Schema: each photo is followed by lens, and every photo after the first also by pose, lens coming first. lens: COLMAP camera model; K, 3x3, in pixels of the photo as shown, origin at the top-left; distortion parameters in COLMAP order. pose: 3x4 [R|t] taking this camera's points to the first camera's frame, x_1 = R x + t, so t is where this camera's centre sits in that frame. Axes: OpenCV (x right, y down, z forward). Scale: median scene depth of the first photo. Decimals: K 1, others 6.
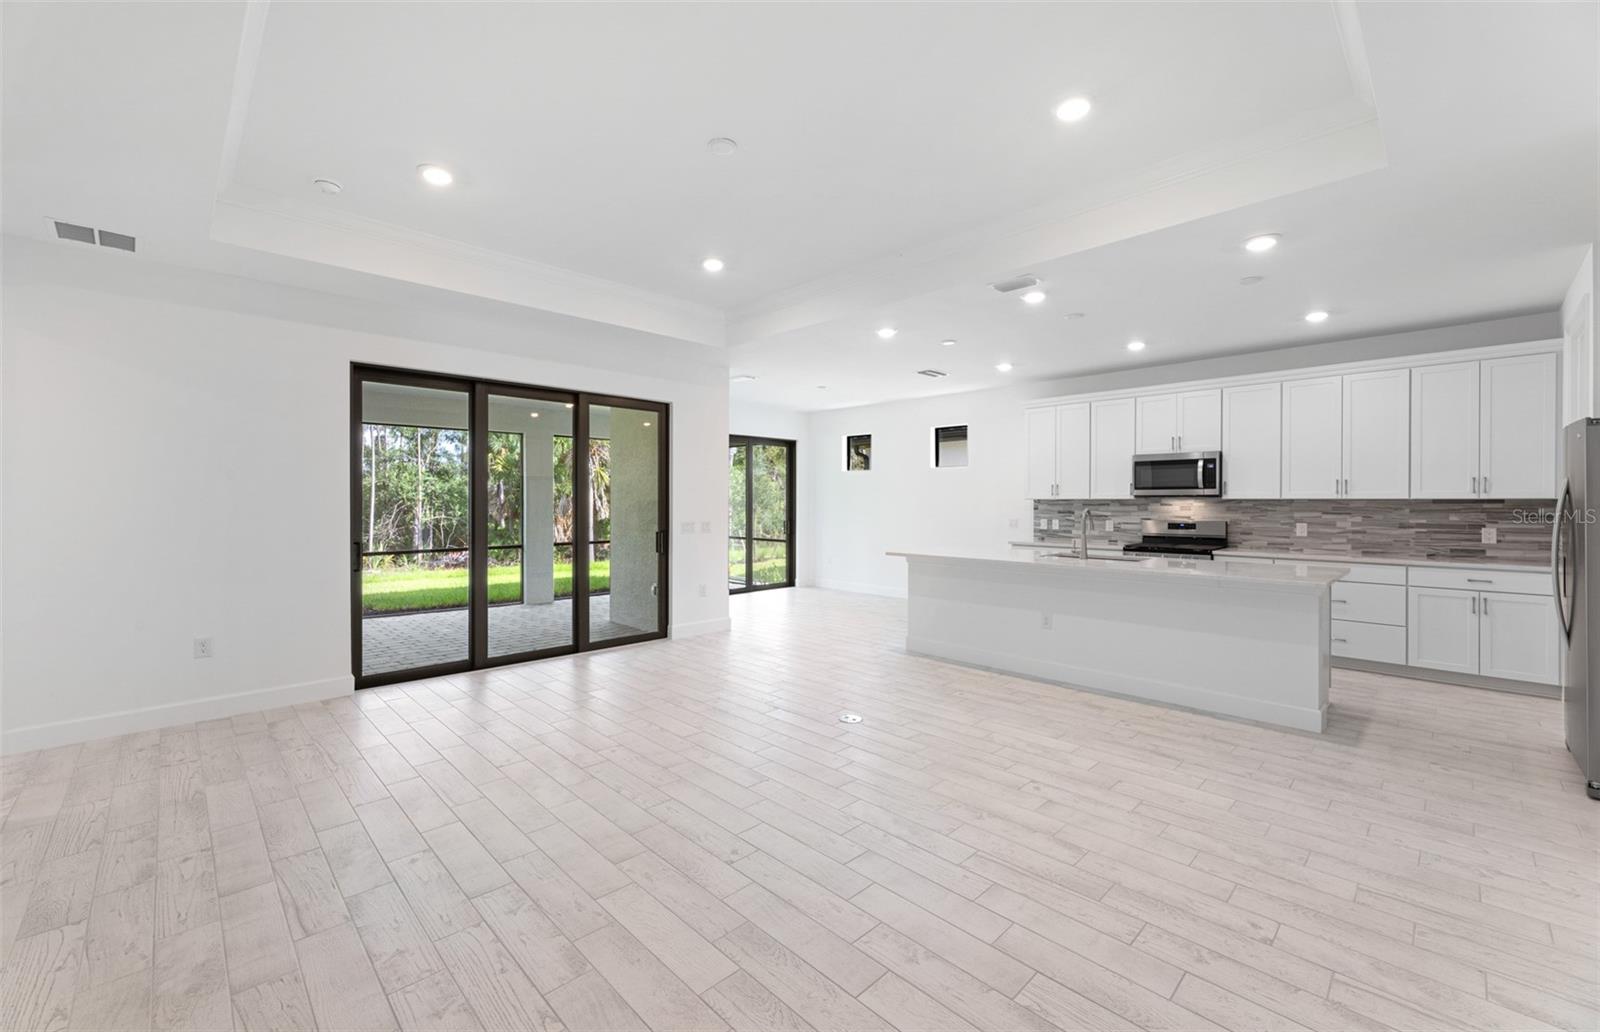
lens RADIAL K [[642.2, 0, 796.0], [0, 642.2, 504.0], [0, 0, 1]] dist [0.002208, 0.000261]
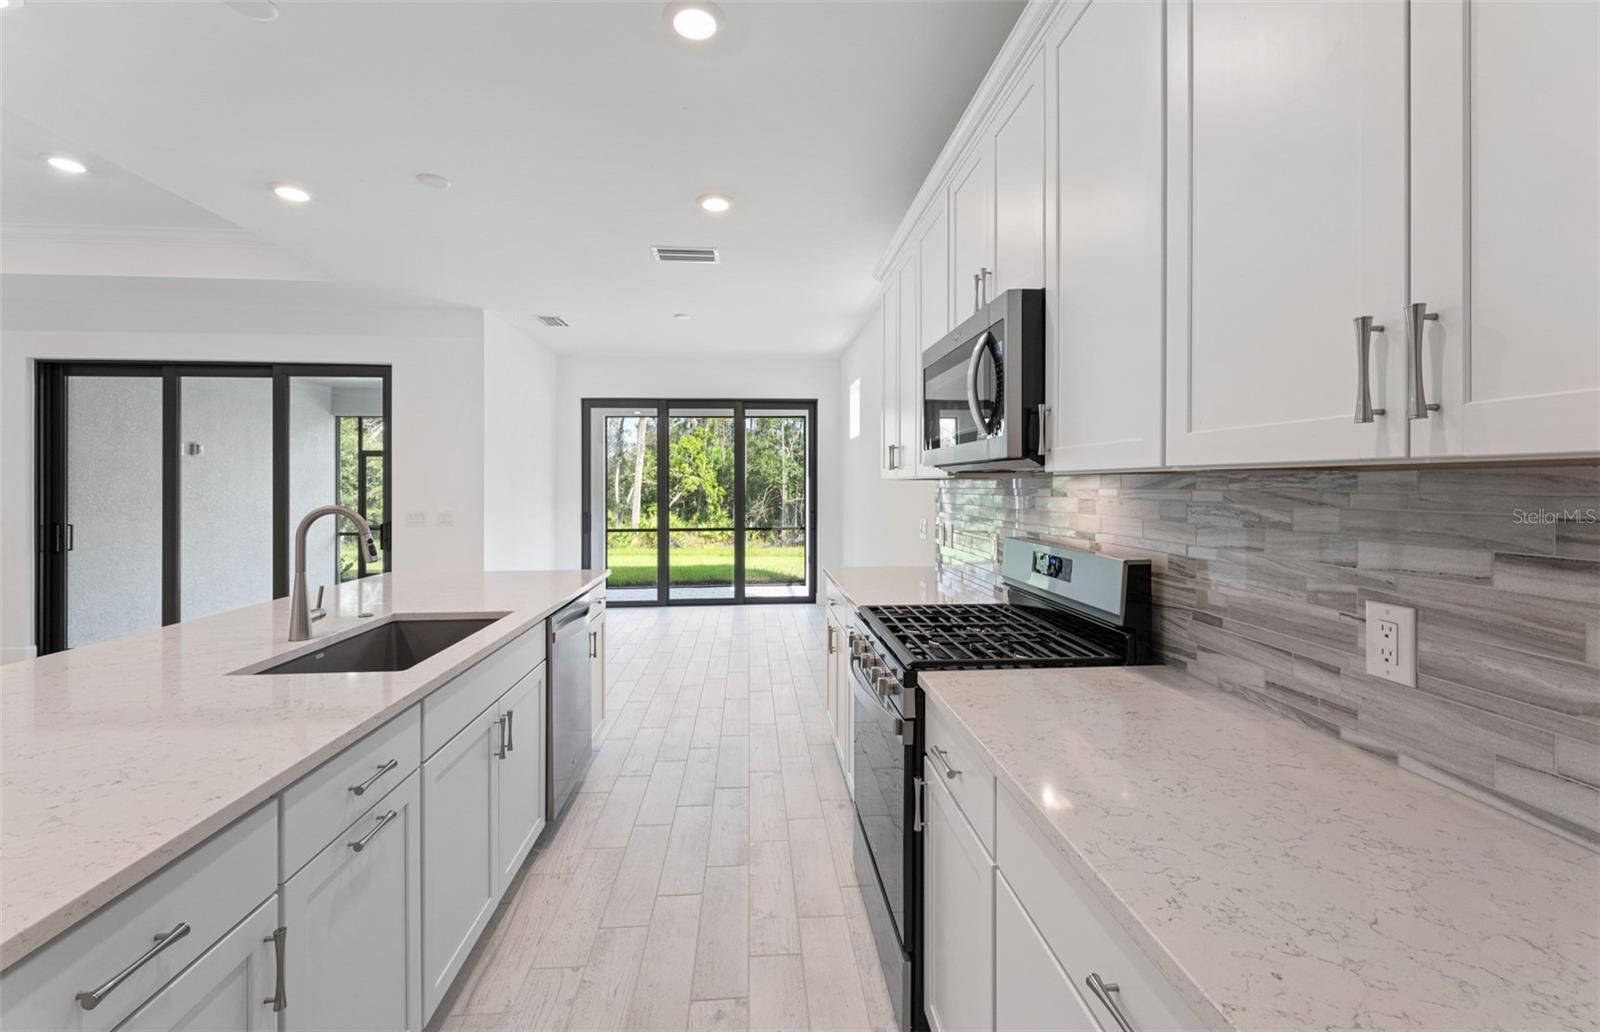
lens RADIAL K [[646.9, 0, 799.2], [0, 646.9, 476.2], [0, 0, 1]] dist [-0.000320, -0.000094]
pose [[0.768327, -0.011218, -0.639959, 0.777250], [0.000831, 0.999863, -0.016530, -0.002501], [0.640056, 0.012169, 0.768232, 0.763214]]
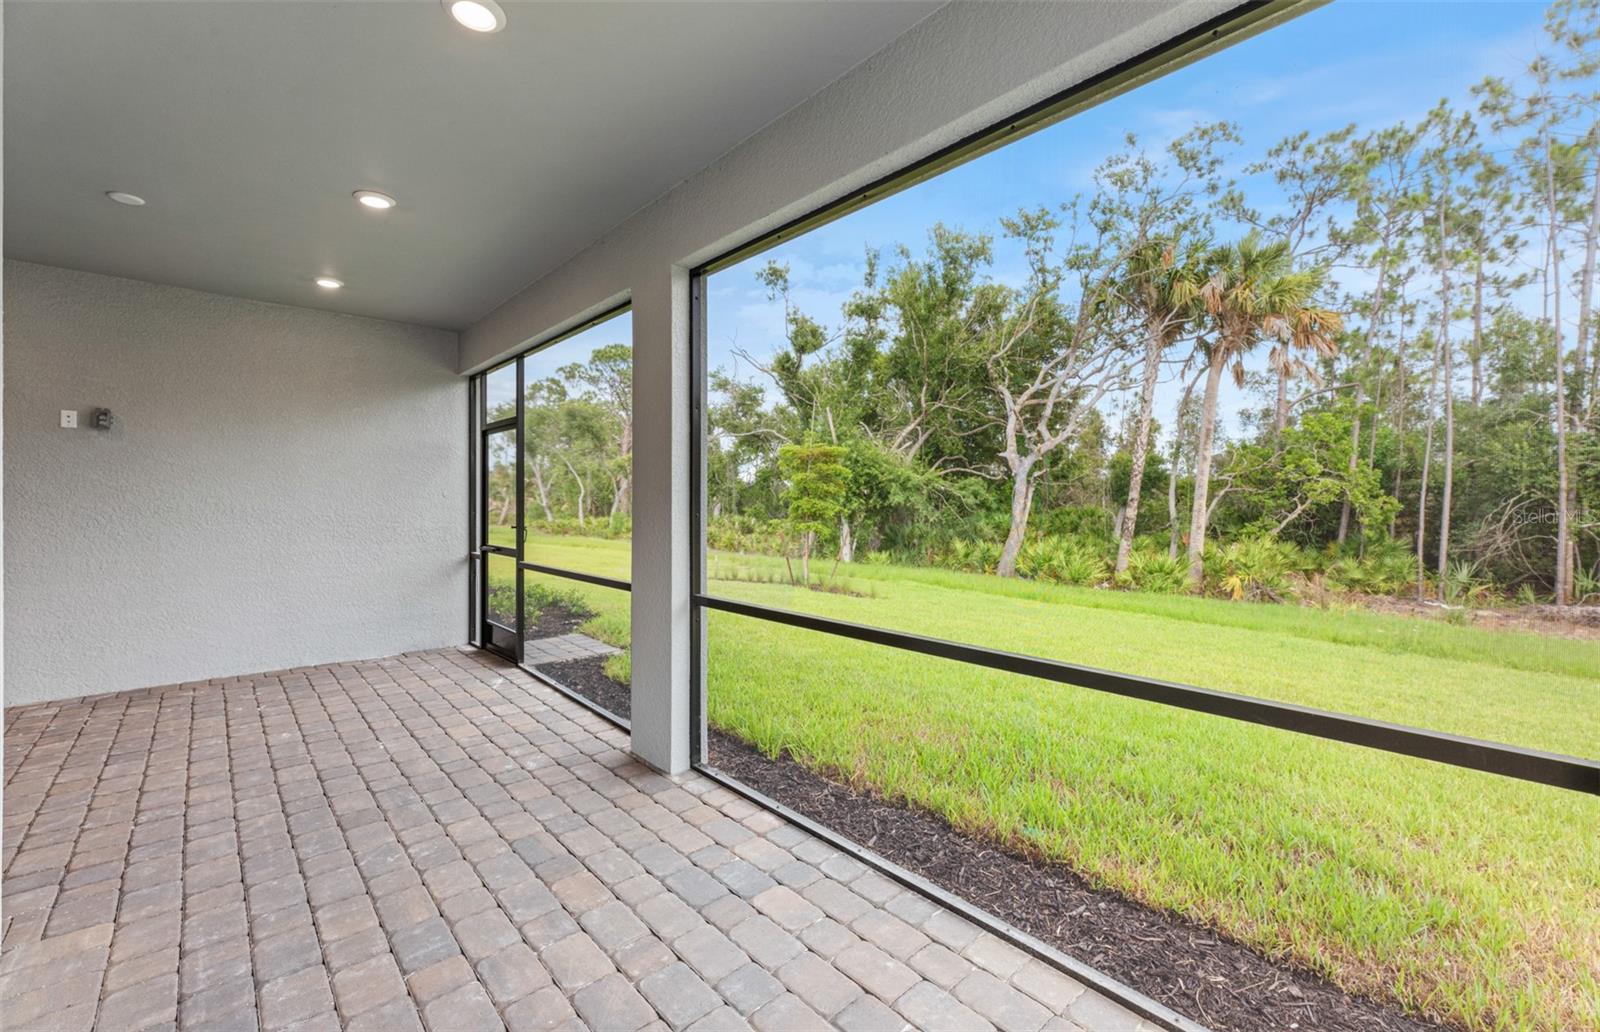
lens RADIAL K [[641.4, 0, 792.7], [0, 641.4, 498.7], [0, 0, 1]] dist [0.001431, 0.000141]
pose [[-0.031966, -0.000727, -0.999489, -0.091103], [-0.003183, 0.999995, -0.000625, 0.019812], [0.999484, 0.003161, -0.031968, 1.813623]]
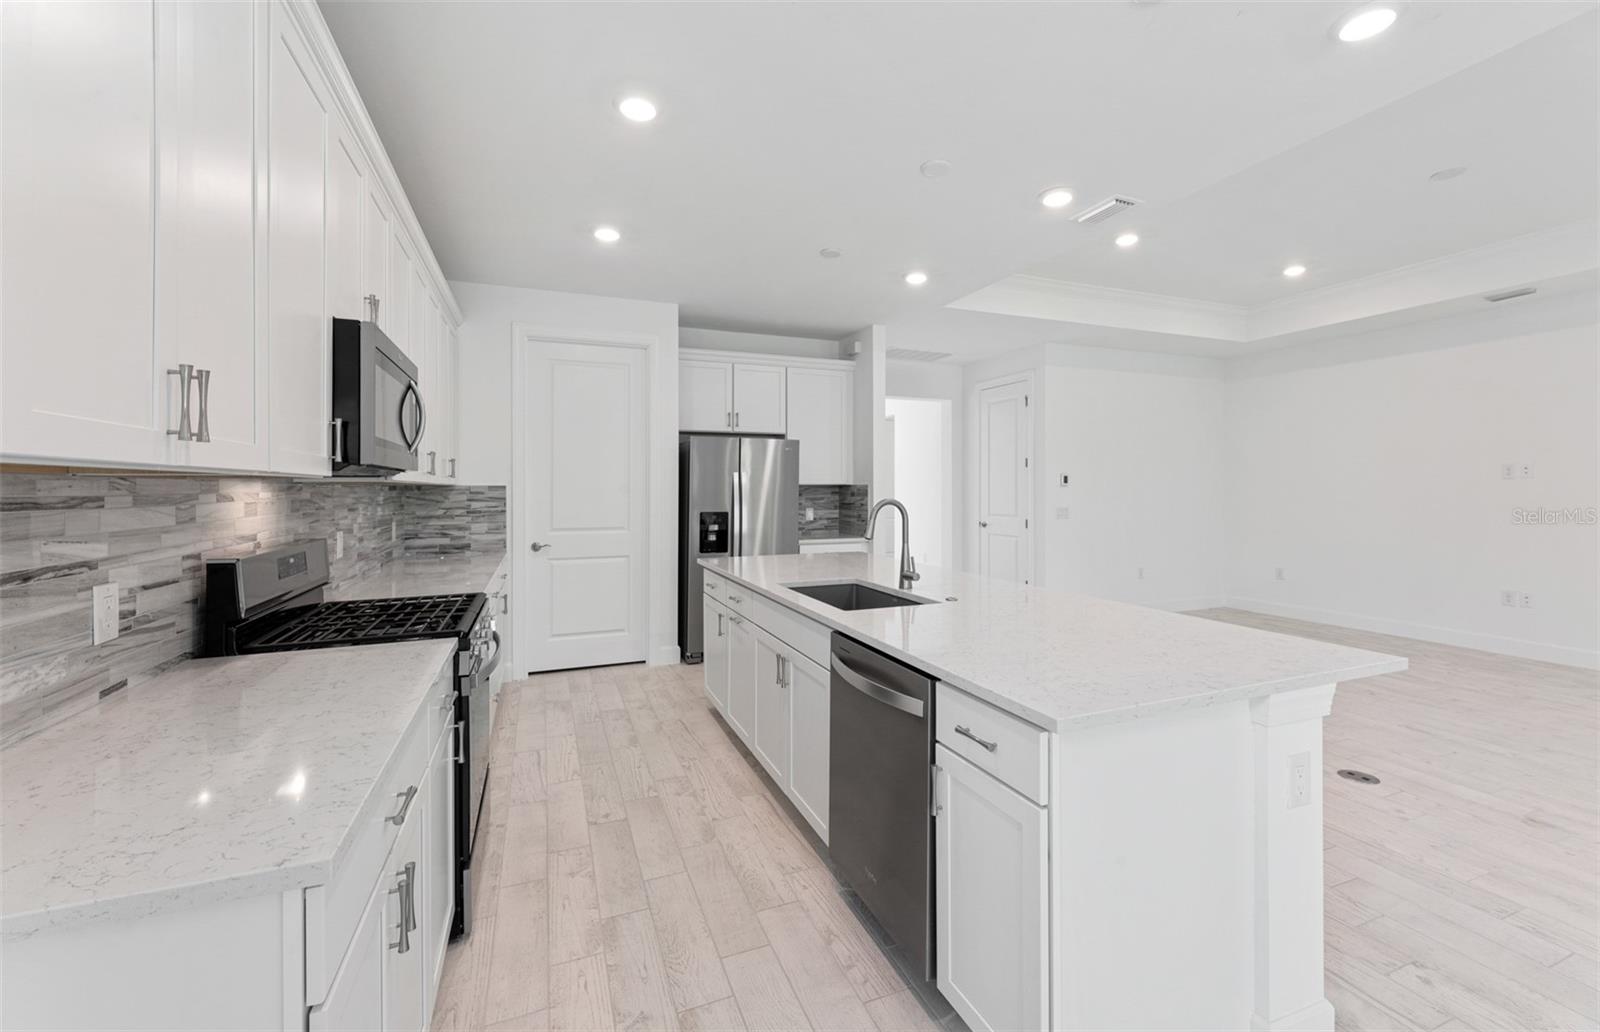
lens RADIAL K [[648.2, 0, 800.0], [0, 648.2, 486.8], [0, 0, 1]] dist [0.001304, 0.000128]
pose [[-0.923399, 0.004406, 0.383816, 0.267684], [0.005458, 0.999984, 0.001652, -0.003554], [-0.383802, 0.003621, -0.923408, 1.326040]]
